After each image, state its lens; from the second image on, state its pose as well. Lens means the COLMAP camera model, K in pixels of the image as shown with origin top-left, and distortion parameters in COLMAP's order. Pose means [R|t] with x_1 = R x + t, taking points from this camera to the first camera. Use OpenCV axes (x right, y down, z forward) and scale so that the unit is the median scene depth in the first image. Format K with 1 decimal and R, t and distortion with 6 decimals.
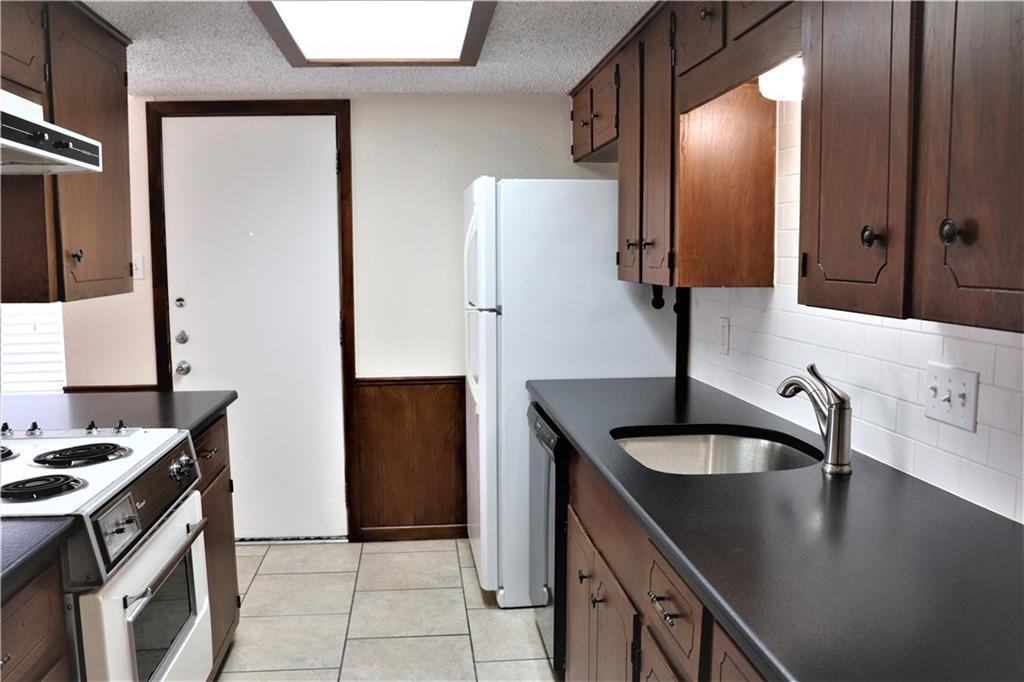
lens RADIAL K [[842.6, 0, 502.1], [0, 842.6, 347.2], [0, 0, 1]] dist [-0.175805, 0.179966]
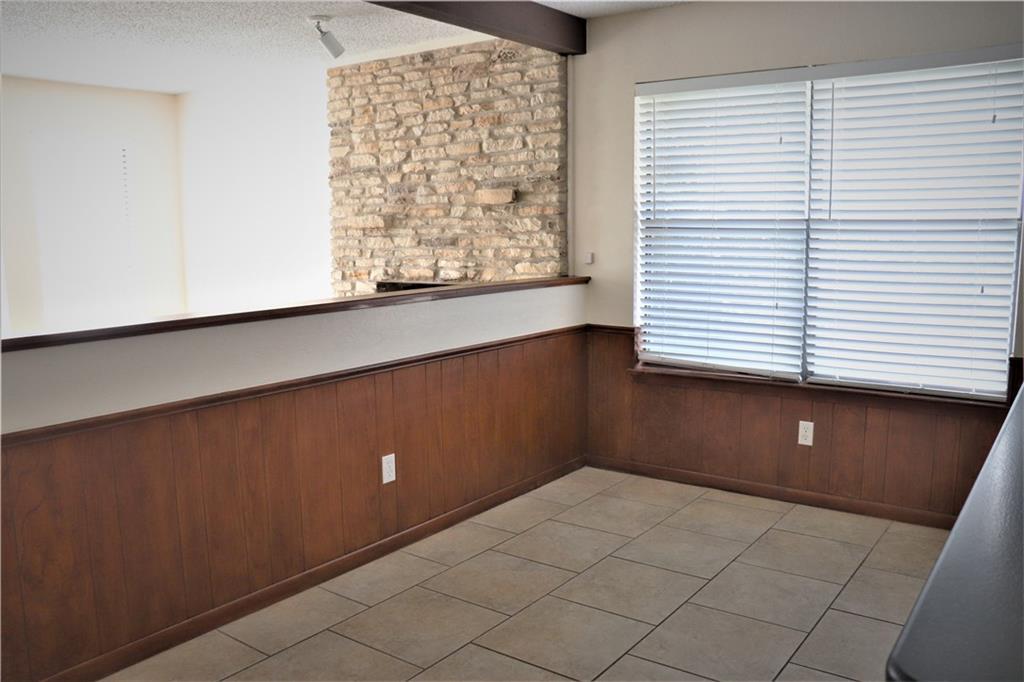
lens RADIAL K [[847.8, 0, 506.0], [0, 847.8, 350.6], [0, 0, 1]] dist [-0.179403, 0.169398]
pose [[0.739298, 0.098596, -0.666121, -0.426339], [-0.068198, 0.995099, 0.071600, 0.018521], [0.669915, -0.007505, 0.742399, -0.040576]]
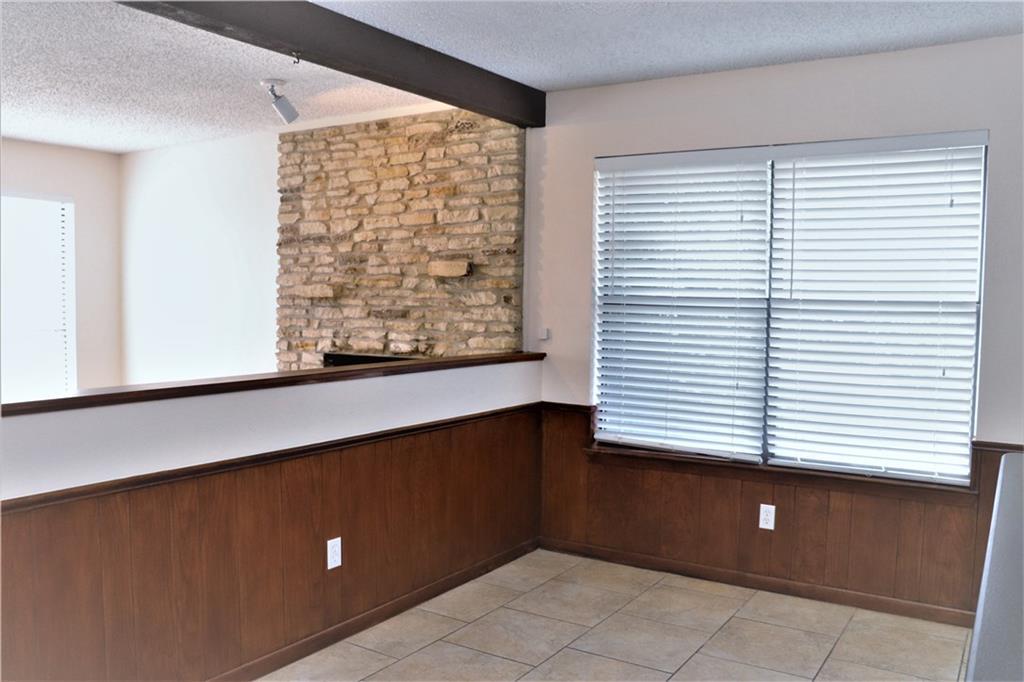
lens RADIAL K [[847.8, 0, 506.0], [0, 847.8, 350.6], [0, 0, 1]] dist [-0.179403, 0.169398]
pose [[0.781441, 0.058013, -0.621276, -0.470087], [-0.085829, 0.996198, -0.014934, 0.009281], [0.618048, 0.064994, 0.783449, -0.016324]]
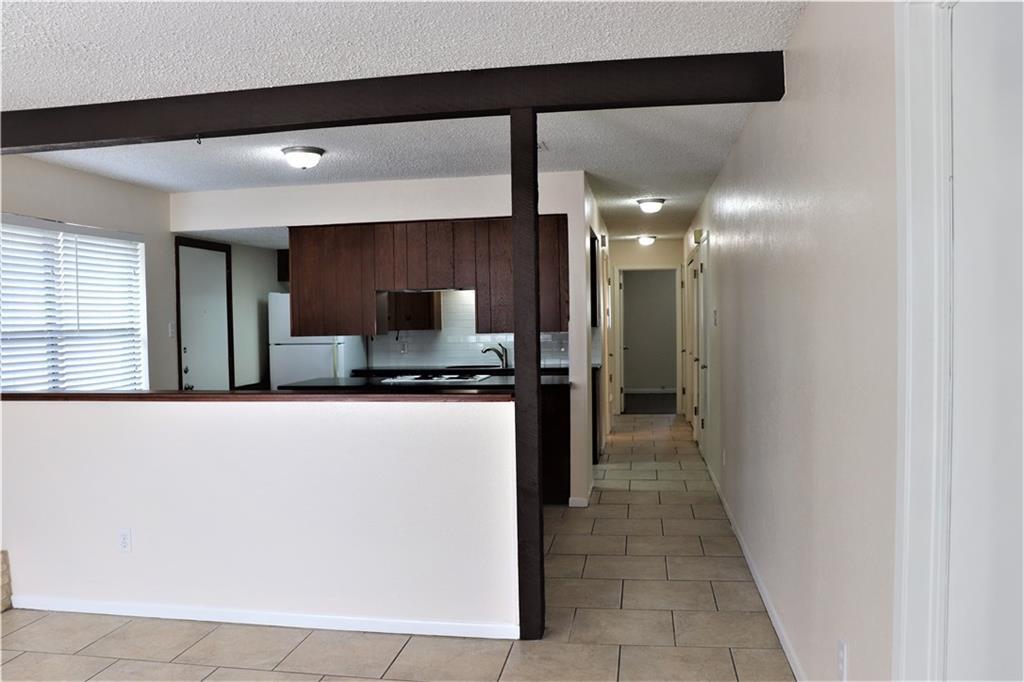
lens RADIAL K [[847.8, 0, 506.0], [0, 847.8, 350.6], [0, 0, 1]] dist [-0.179403, 0.169398]
pose [[0.260603, -0.032371, 0.964903, -2.283986], [0.122799, 0.992432, 0.000129, 0.036482], [-0.957605, 0.118455, 0.262606, -0.142655]]
